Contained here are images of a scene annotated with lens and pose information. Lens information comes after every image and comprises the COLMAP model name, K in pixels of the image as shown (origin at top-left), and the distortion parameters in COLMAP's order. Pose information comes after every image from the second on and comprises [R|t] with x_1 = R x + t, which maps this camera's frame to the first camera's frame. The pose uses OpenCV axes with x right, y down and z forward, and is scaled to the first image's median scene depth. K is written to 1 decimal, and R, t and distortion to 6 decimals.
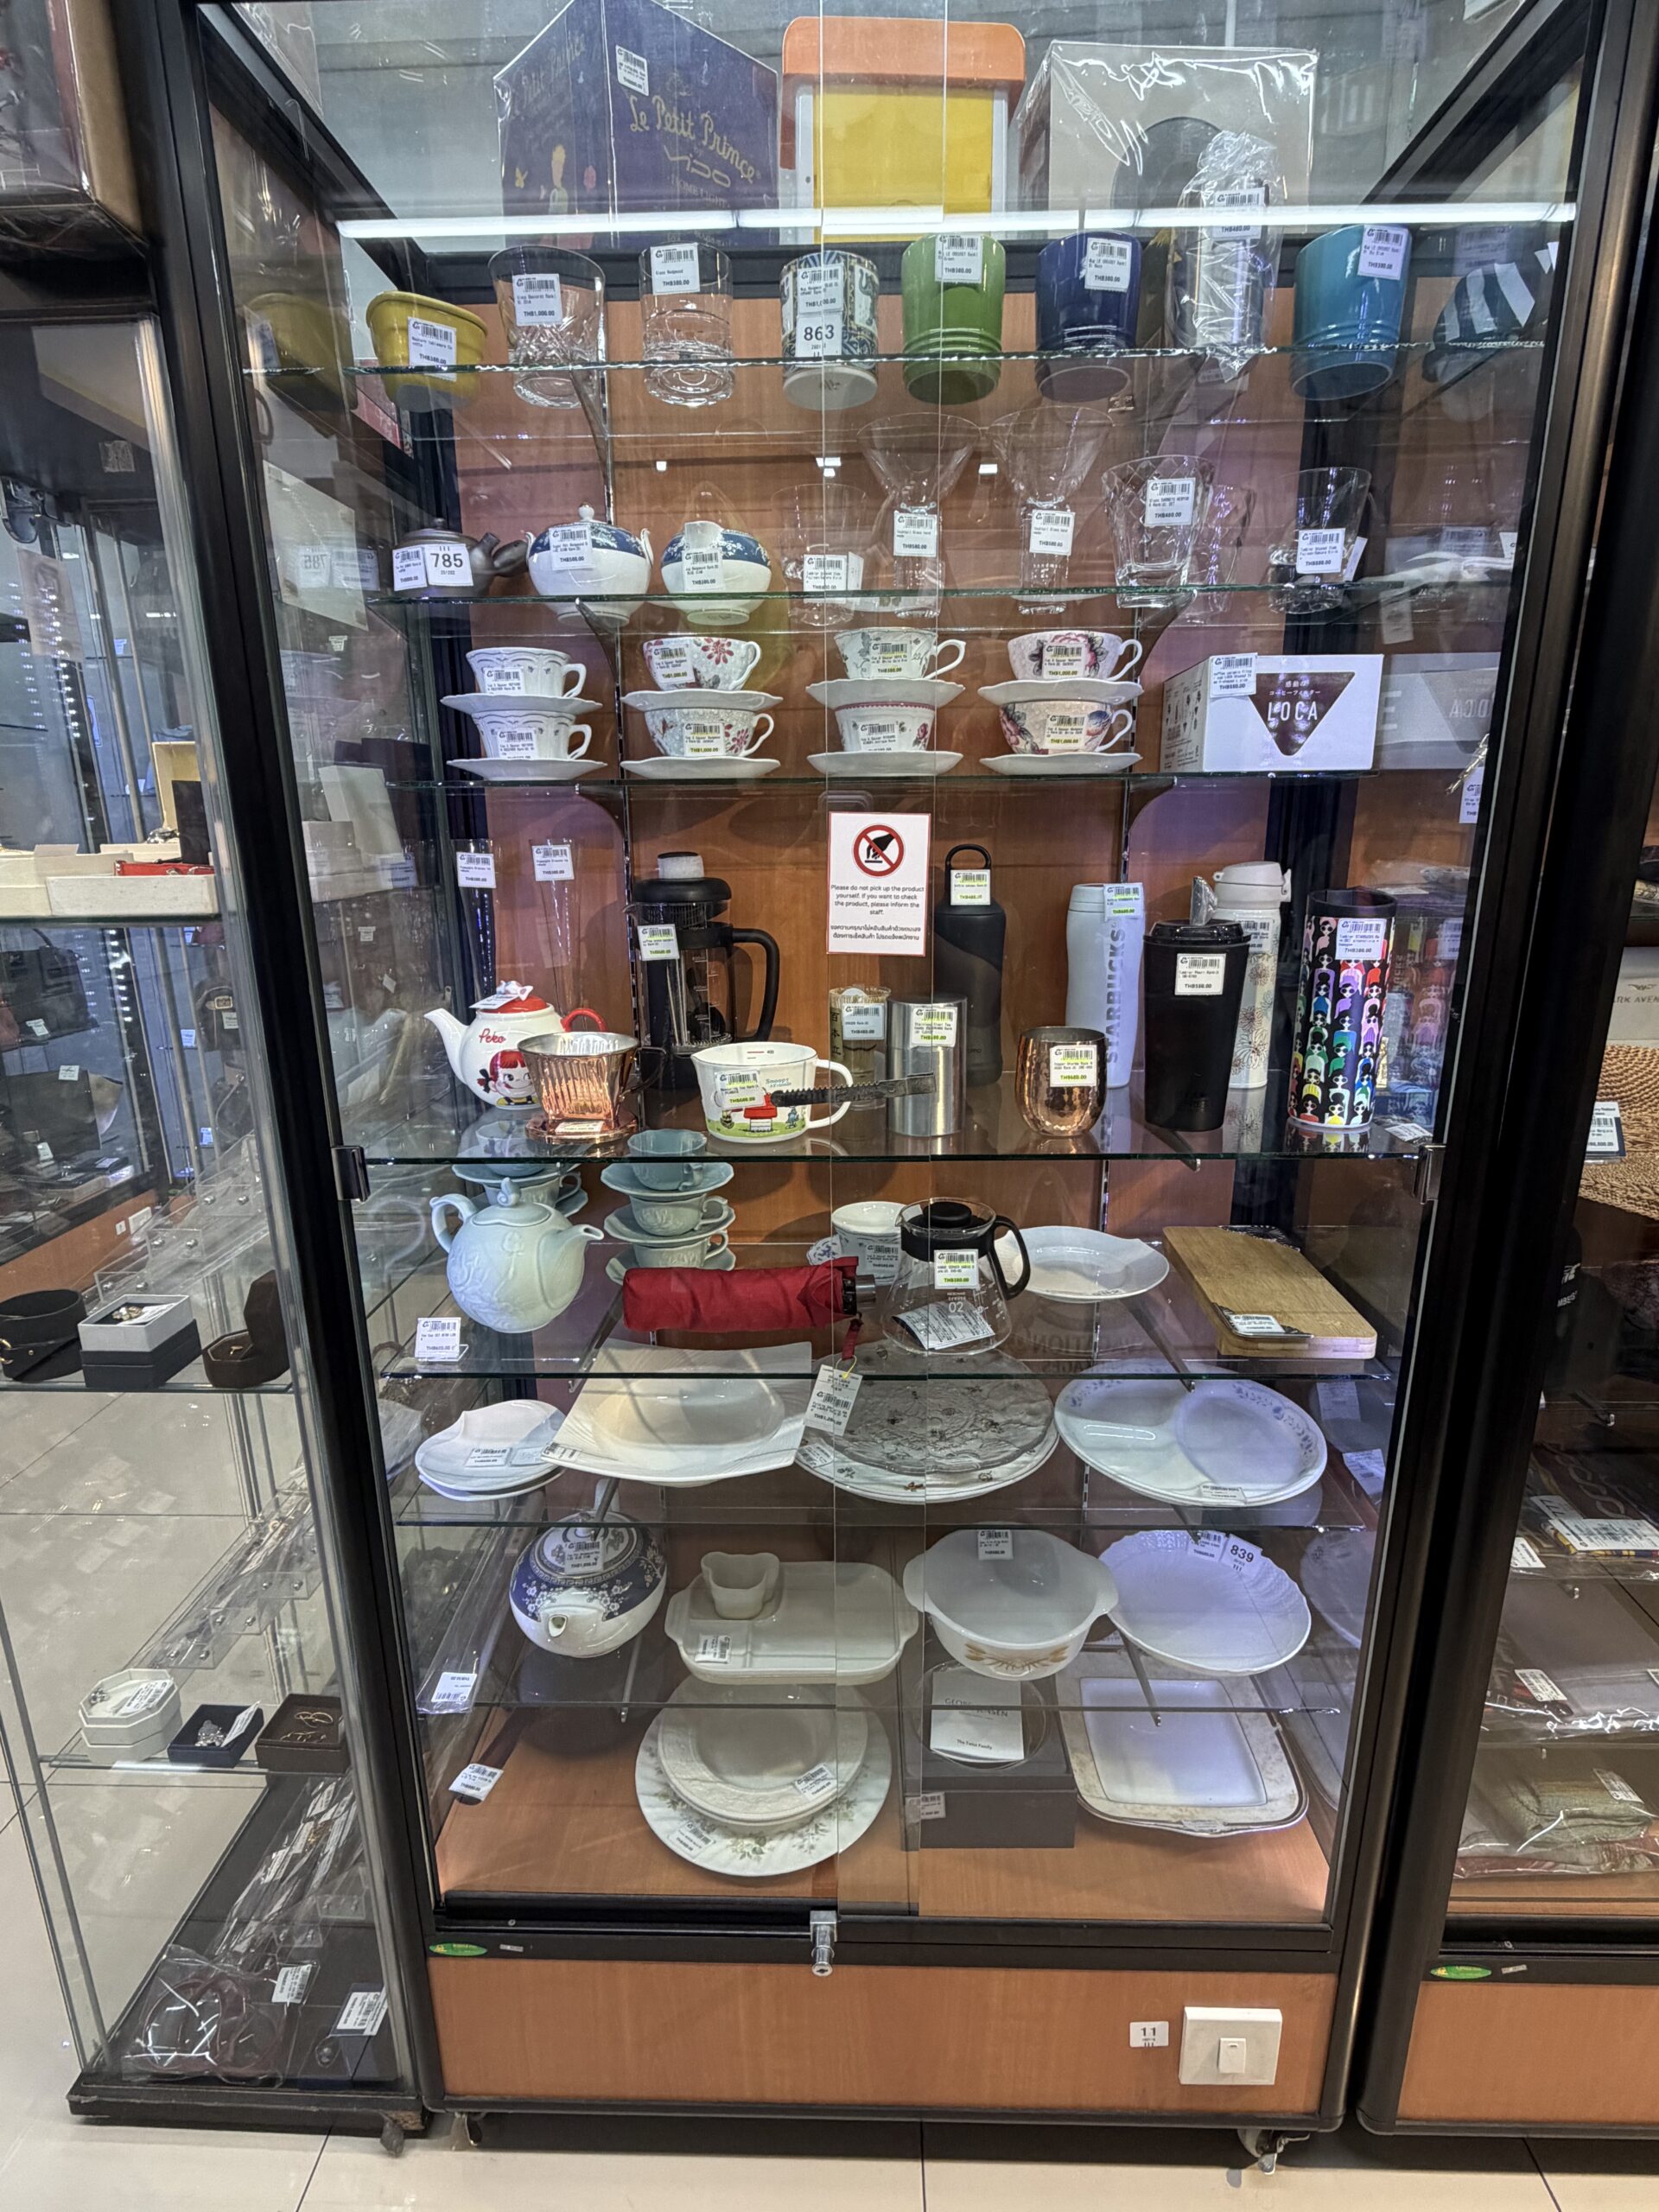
lens RADIAL K [[1115.1, 0, 841.9], [0, 1115.1, 1118.3], [0, 0, 1]] dist [-0.010485, -0.000388]
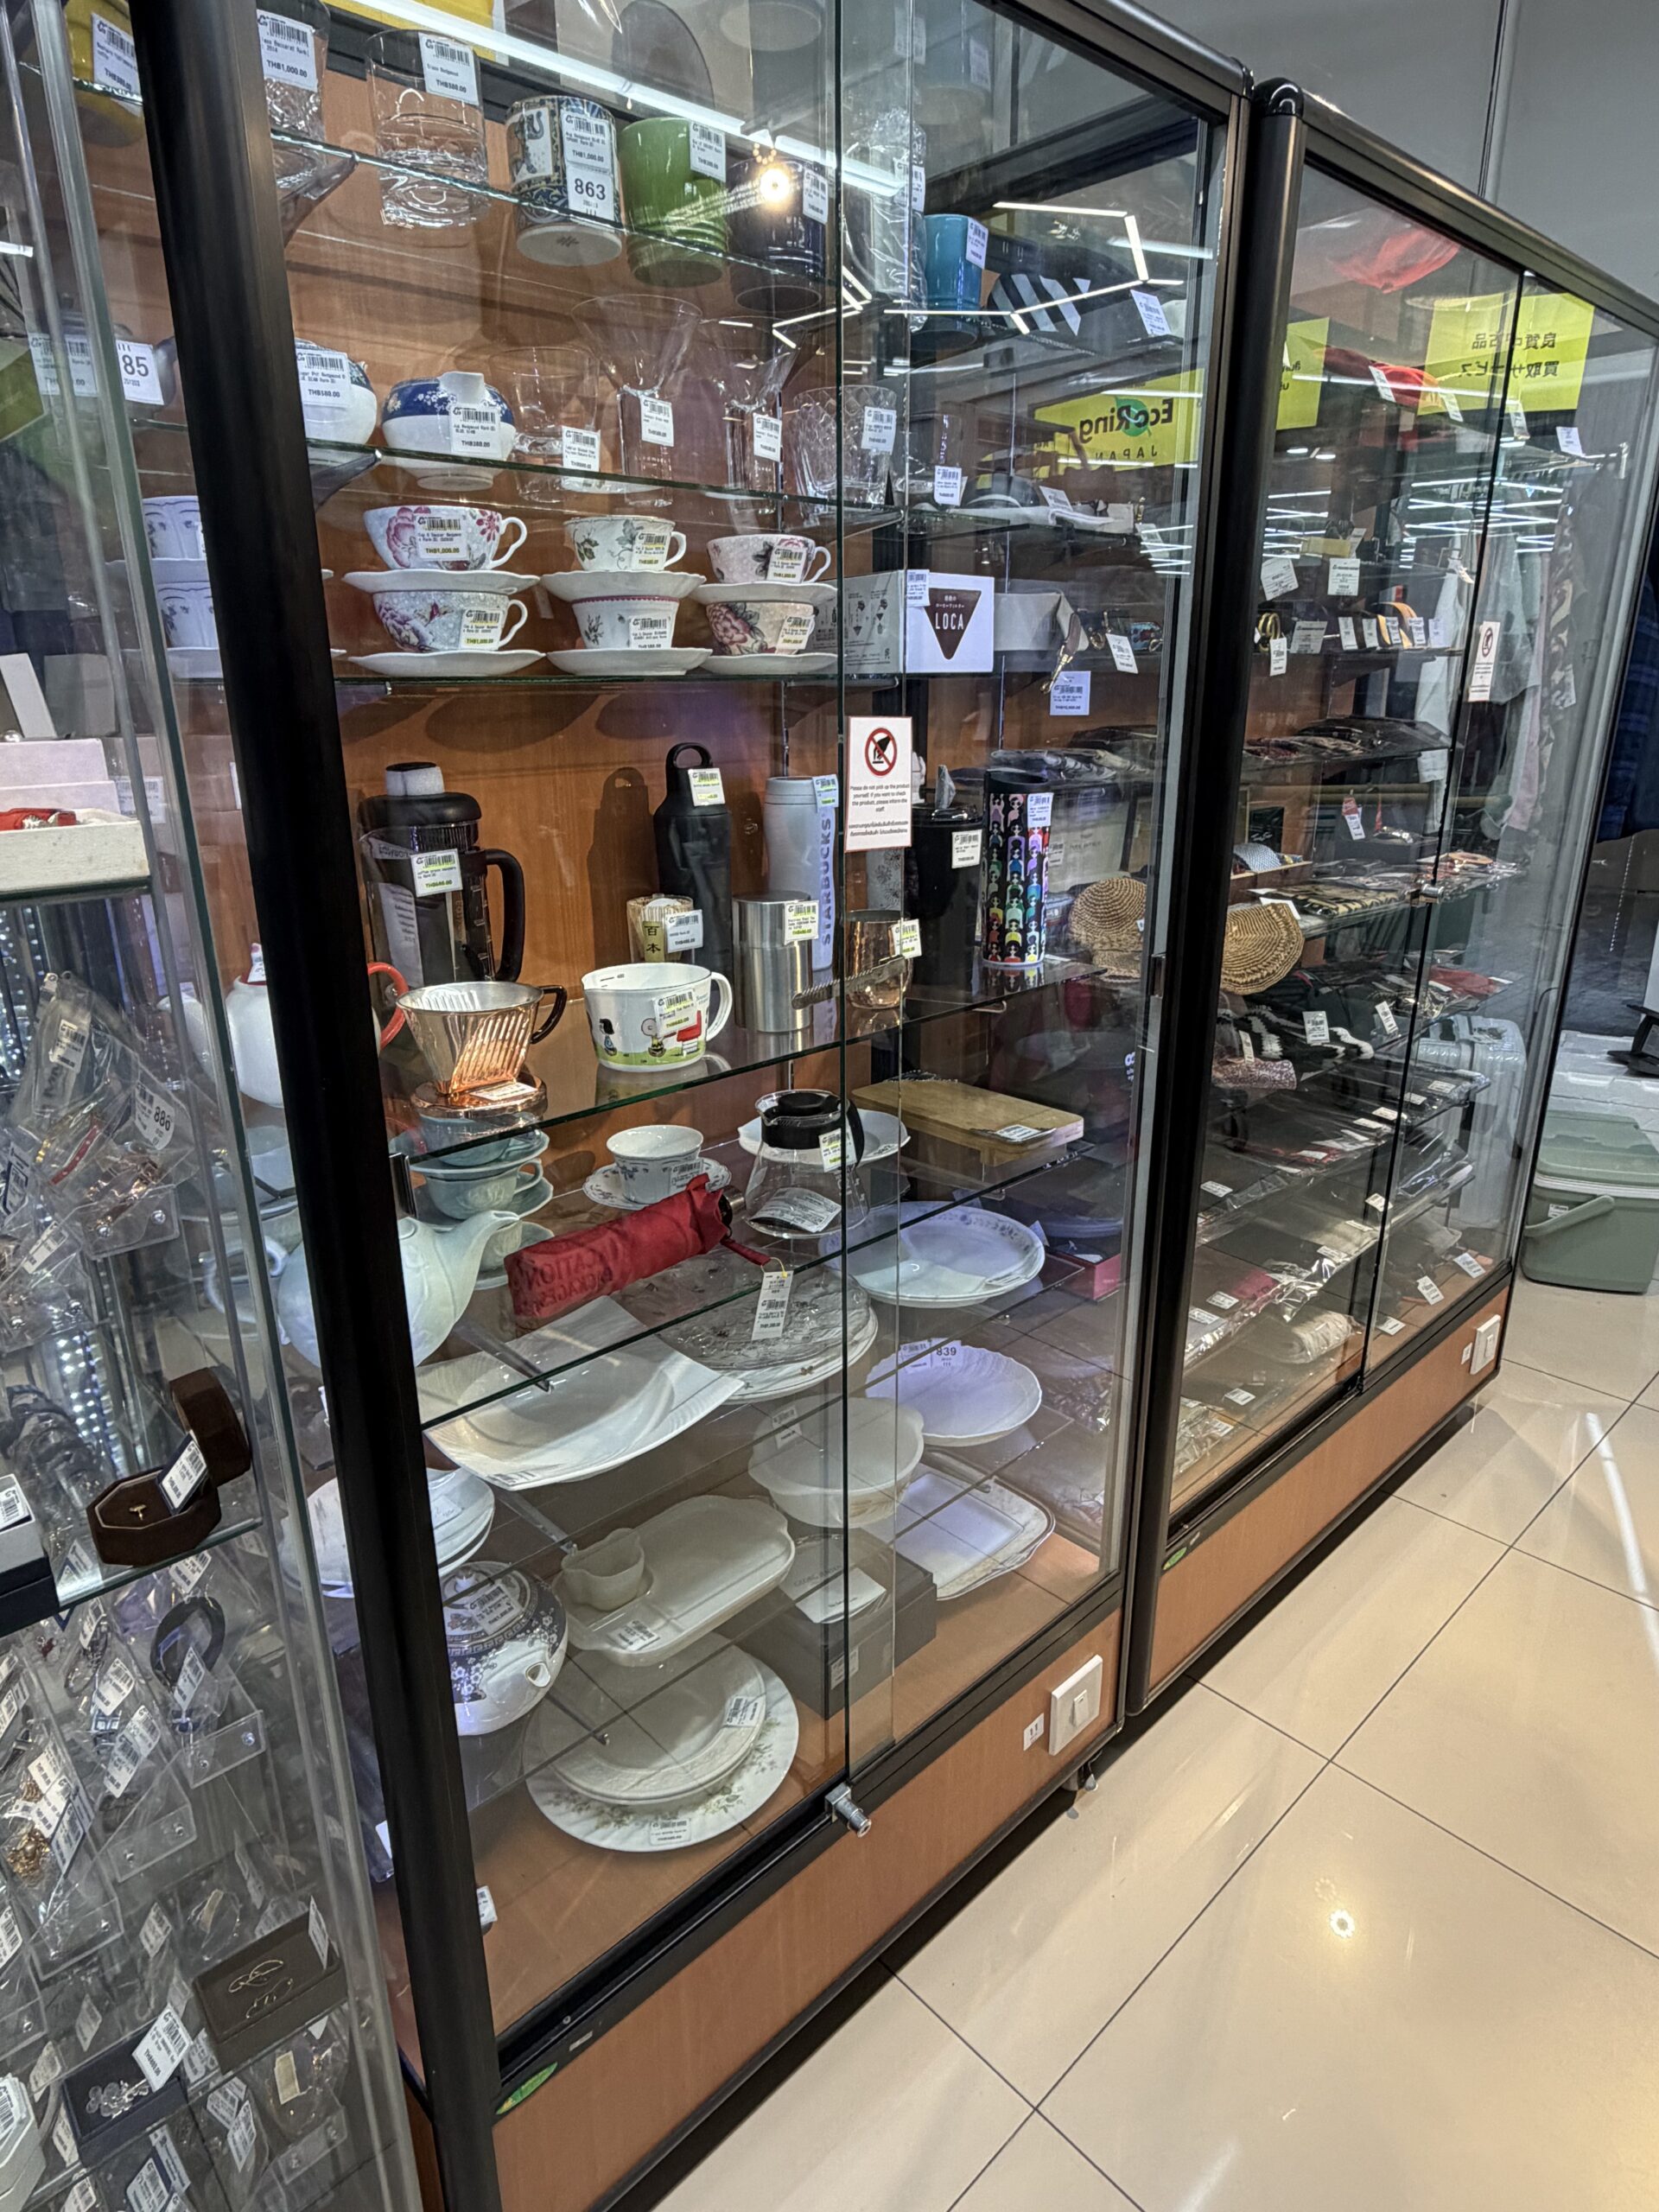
lens RADIAL K [[1278.0, 0, 900.6], [0, 1278.0, 1121.1], [0, 0, 1]] dist [-0.017423, 0.001452]
pose [[0.684652, -0.232252, 0.690877, -0.650079], [0.192898, 0.971813, 0.135534, -0.040492], [-0.702881, 0.040475, 0.710155, 0.087582]]
